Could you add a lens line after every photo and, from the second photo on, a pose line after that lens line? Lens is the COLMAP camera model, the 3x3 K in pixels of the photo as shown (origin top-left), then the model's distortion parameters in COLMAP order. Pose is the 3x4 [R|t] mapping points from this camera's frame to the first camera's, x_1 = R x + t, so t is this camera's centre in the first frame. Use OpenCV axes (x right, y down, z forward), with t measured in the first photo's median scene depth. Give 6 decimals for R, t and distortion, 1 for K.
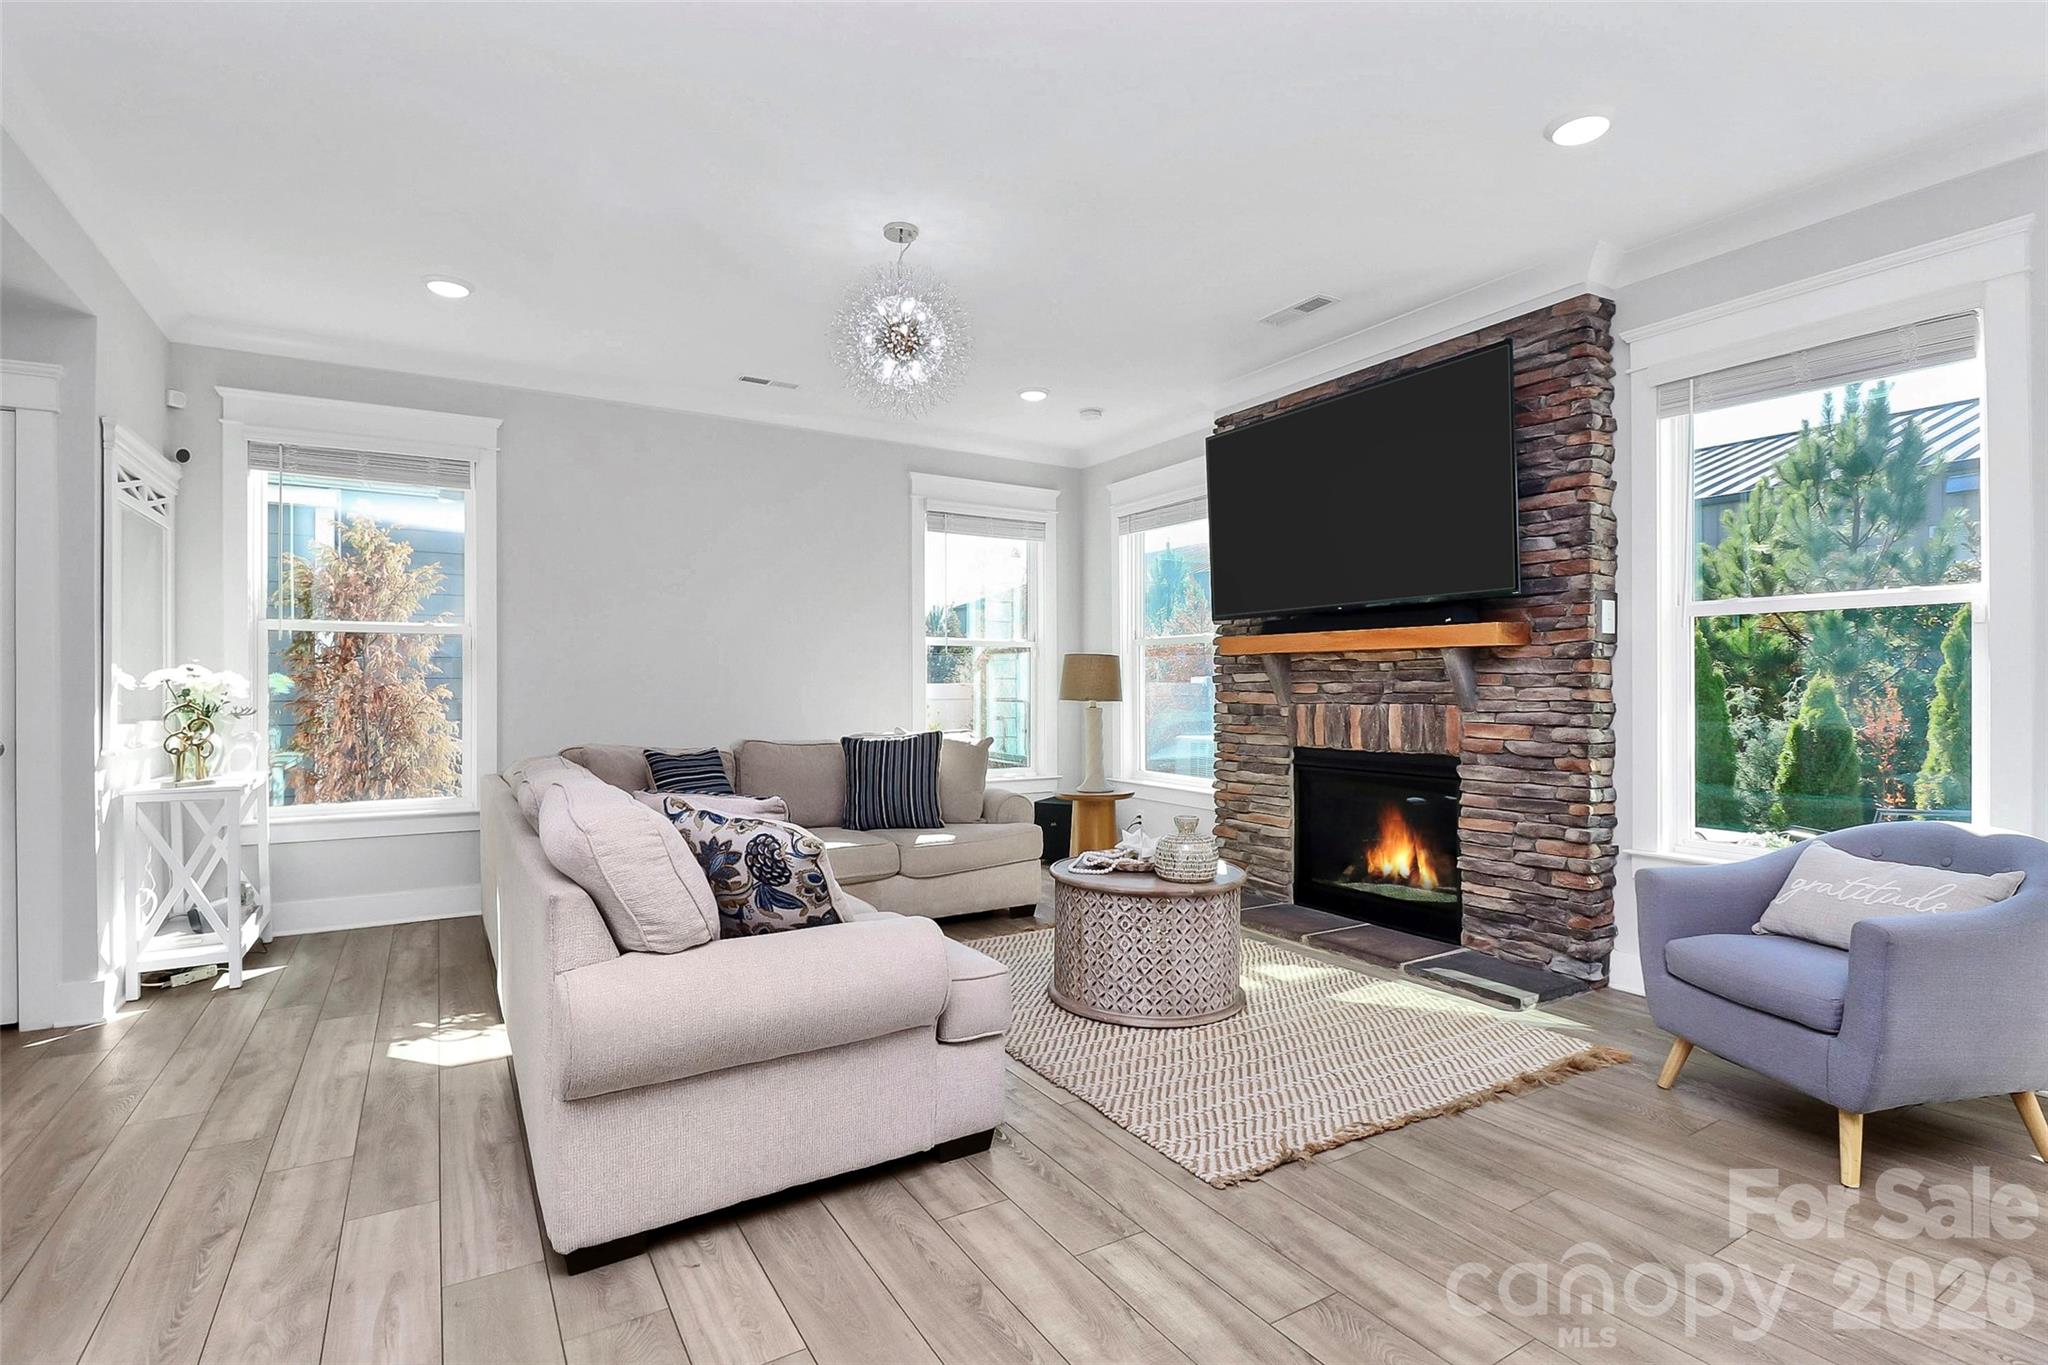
lens RADIAL K [[964.5, 0, 1024.0], [0, 964.5, 682.5], [0, 0, 1]] dist [-0.003448, -0.000501]
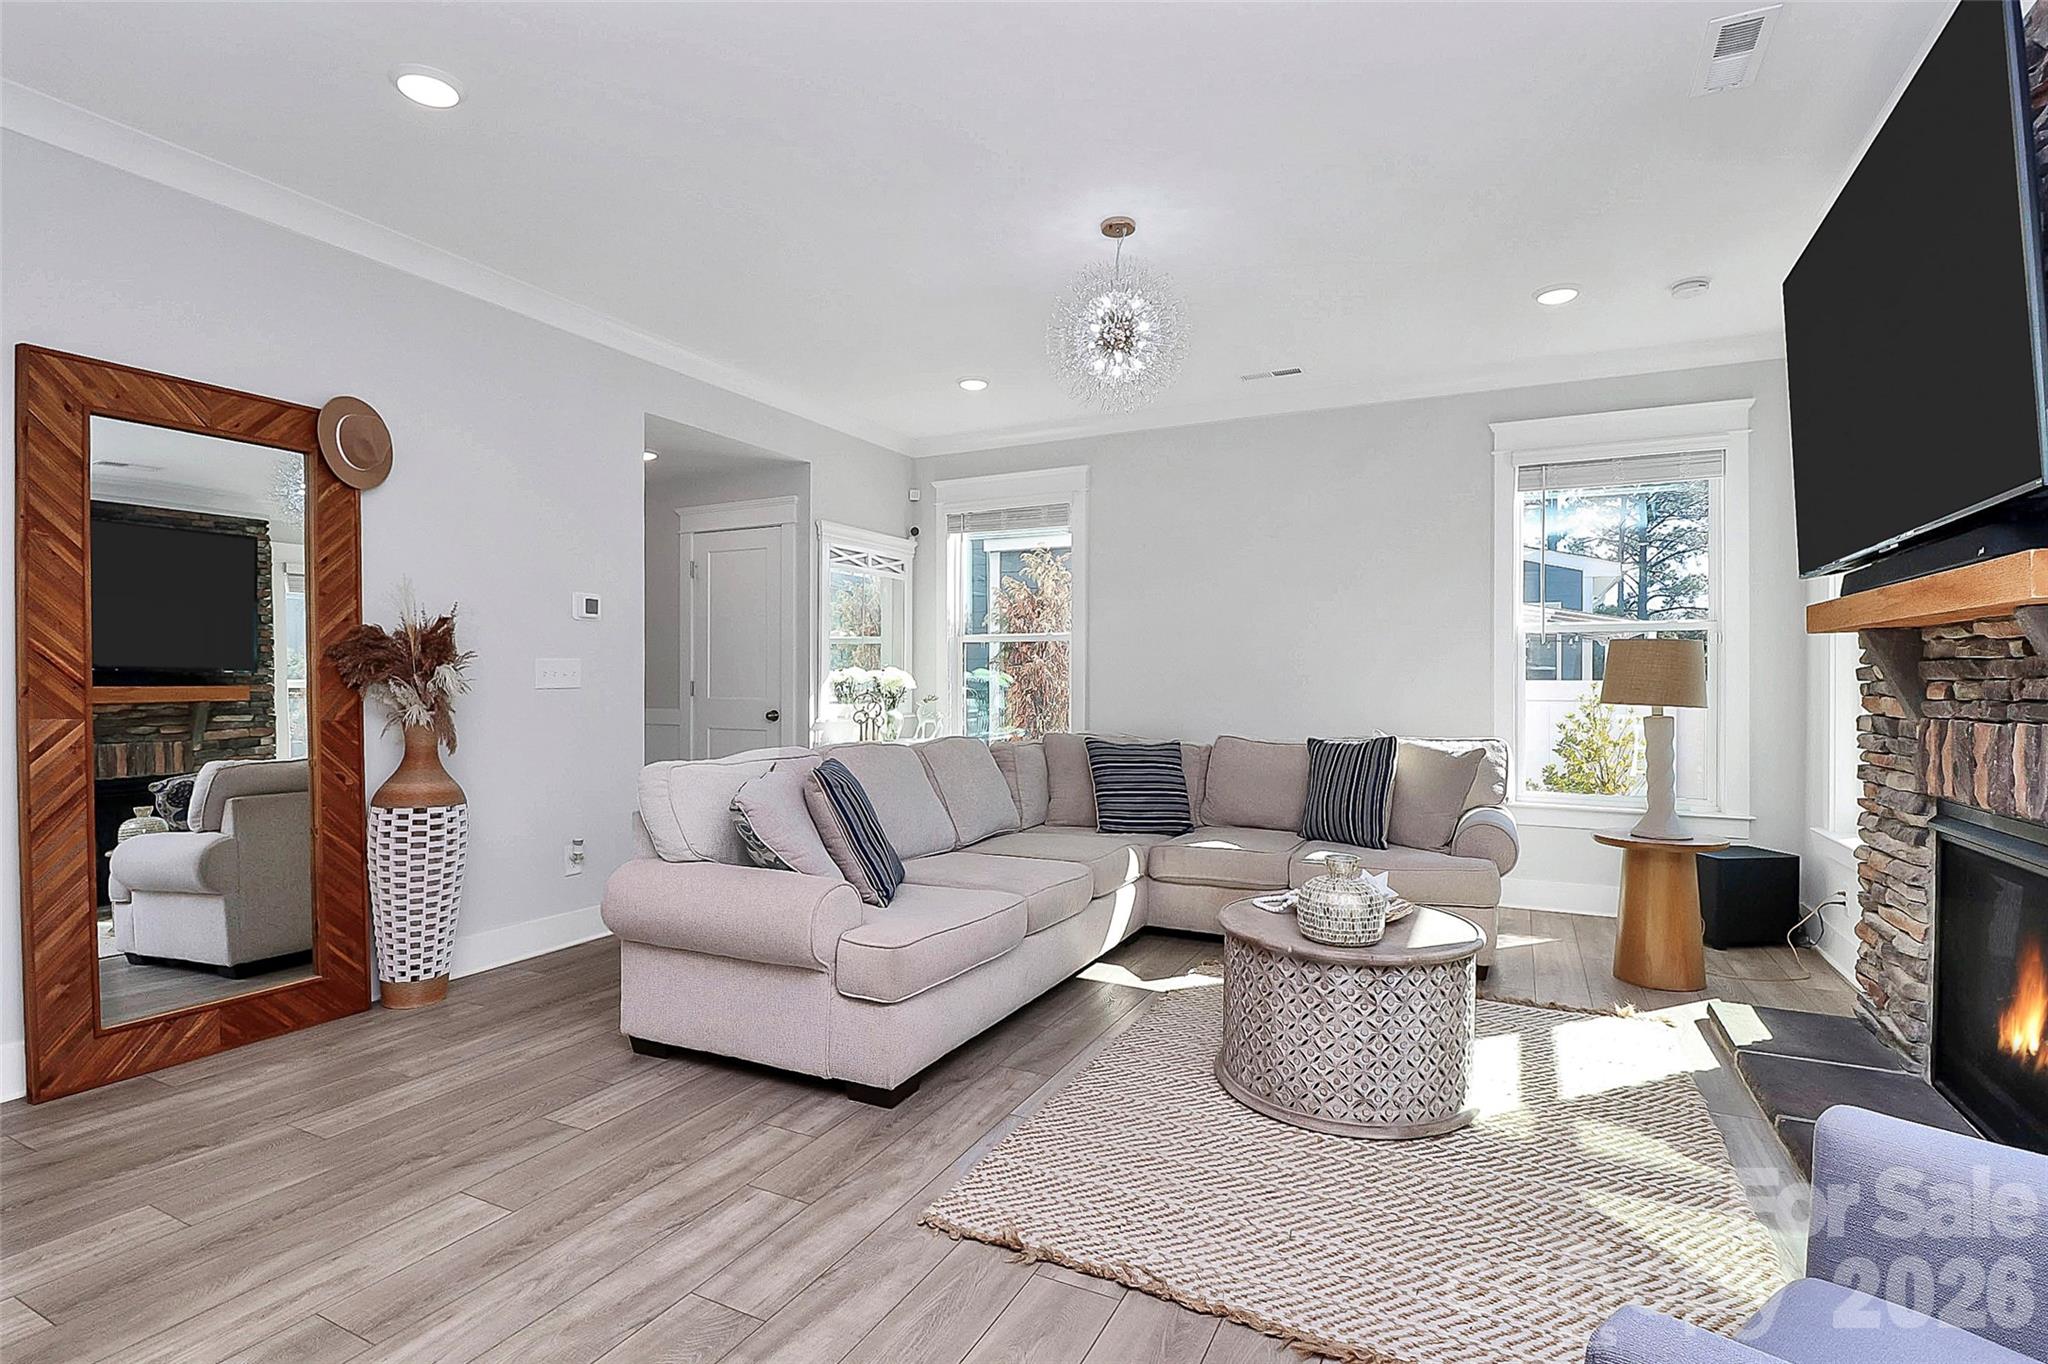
lens RADIAL K [[993.4, 0, 1024.0], [0, 993.4, 682.0], [0, 0, 1]] dist [-0.011455, -0.000625]
pose [[0.526477, 0.002287, -0.850187, 0.649547], [0.000204, 0.999996, 0.002816, -0.000222], [0.850190, -0.001656, 0.526474, 0.354292]]
